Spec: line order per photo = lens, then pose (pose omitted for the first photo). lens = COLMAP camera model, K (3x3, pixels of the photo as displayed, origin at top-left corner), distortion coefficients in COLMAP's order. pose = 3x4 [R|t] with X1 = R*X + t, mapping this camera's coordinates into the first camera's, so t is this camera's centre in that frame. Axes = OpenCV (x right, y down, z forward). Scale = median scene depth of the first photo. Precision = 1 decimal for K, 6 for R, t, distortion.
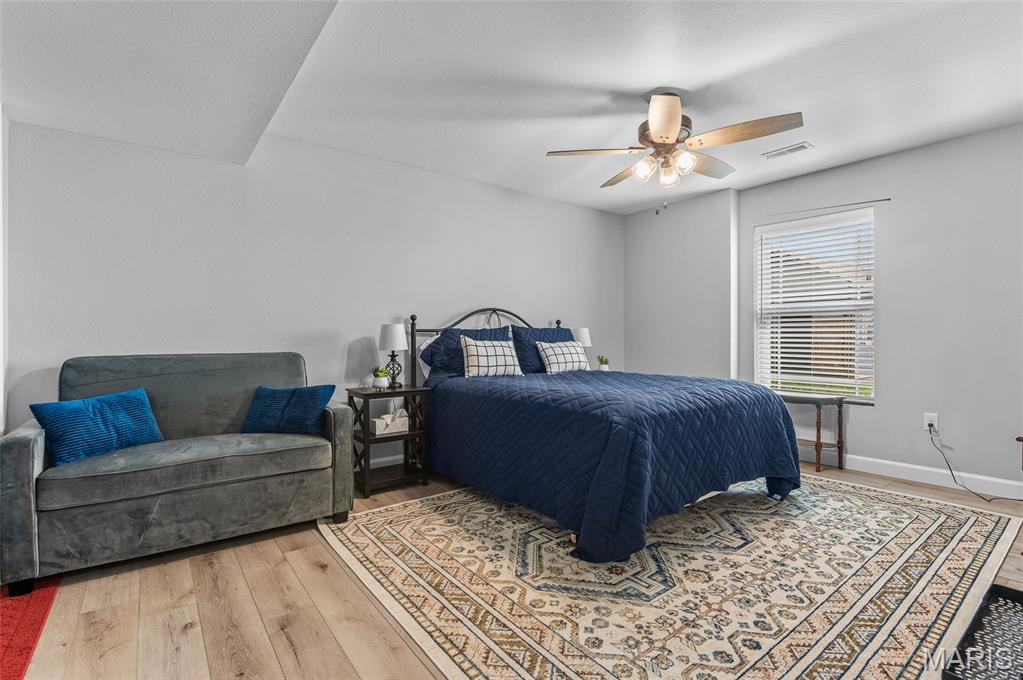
lens RADIAL K [[487.5, 0, 513.0], [0, 487.5, 339.6], [0, 0, 1]] dist [-0.010280, 0.000899]
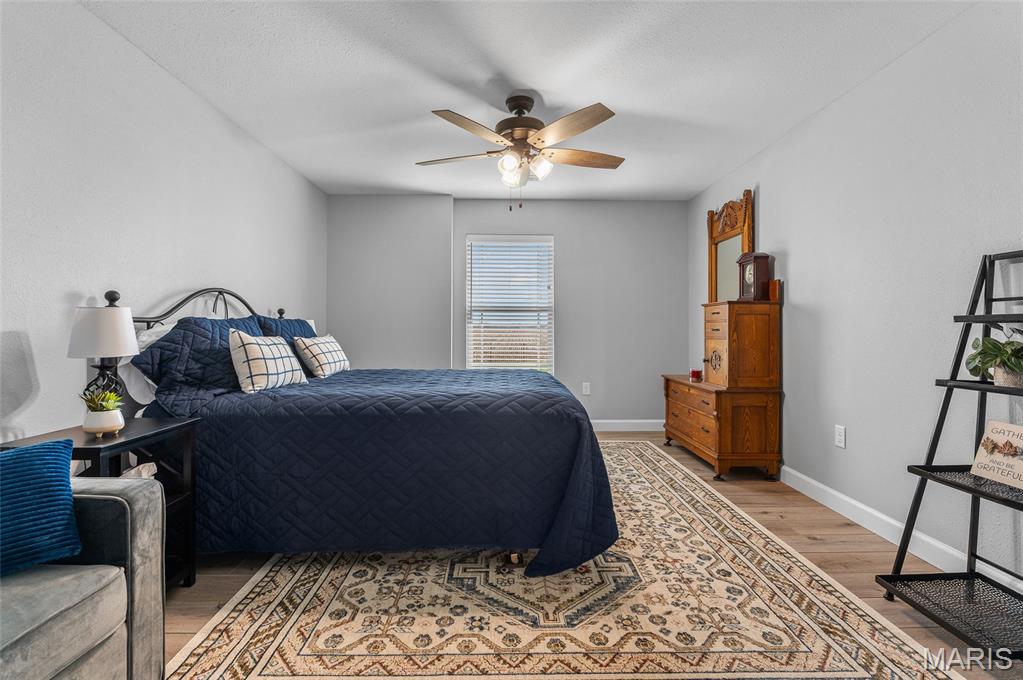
lens RADIAL K [[460.3, 0, 517.5], [0, 460.3, 327.0], [0, 0, 1]] dist [-0.008158, 0.000207]
pose [[0.583103, 0.006885, 0.812369, -0.588441], [0.001163, 0.999956, -0.009310, -0.007346], [-0.812398, 0.006373, 0.583069, 0.529667]]
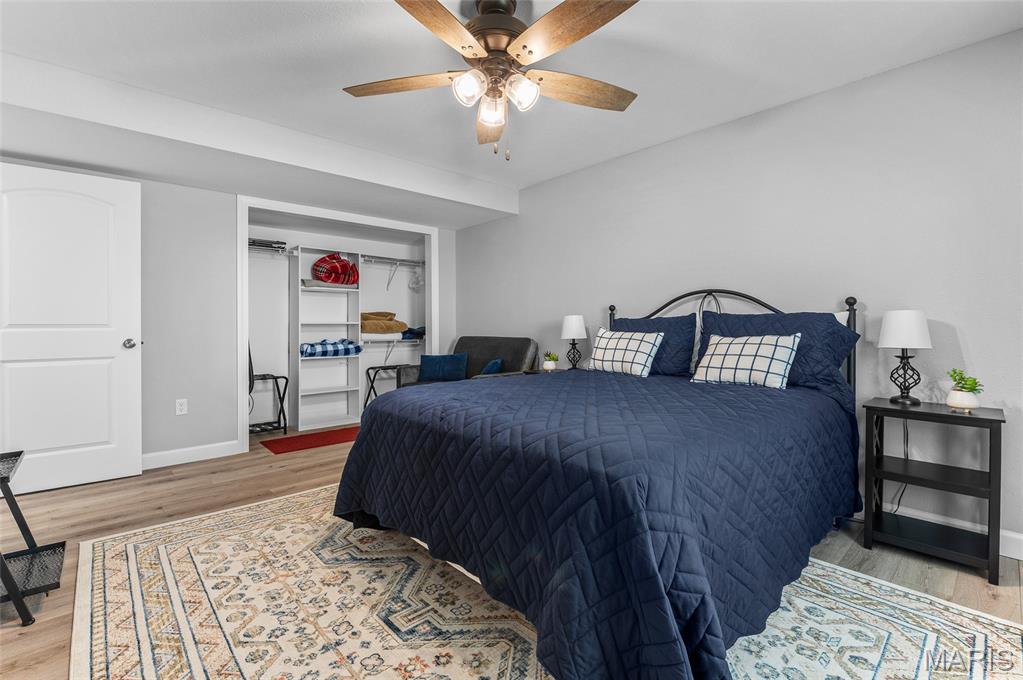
lens RADIAL K [[460.3, 0, 507.1], [0, 460.3, 331.1], [0, 0, 1]] dist [-0.008158, 0.000207]
pose [[0.067989, 0.017501, -0.997533, 1.206223], [-0.003632, 0.999844, 0.017294, -0.020131], [0.997679, 0.002447, 0.068042, 1.180226]]
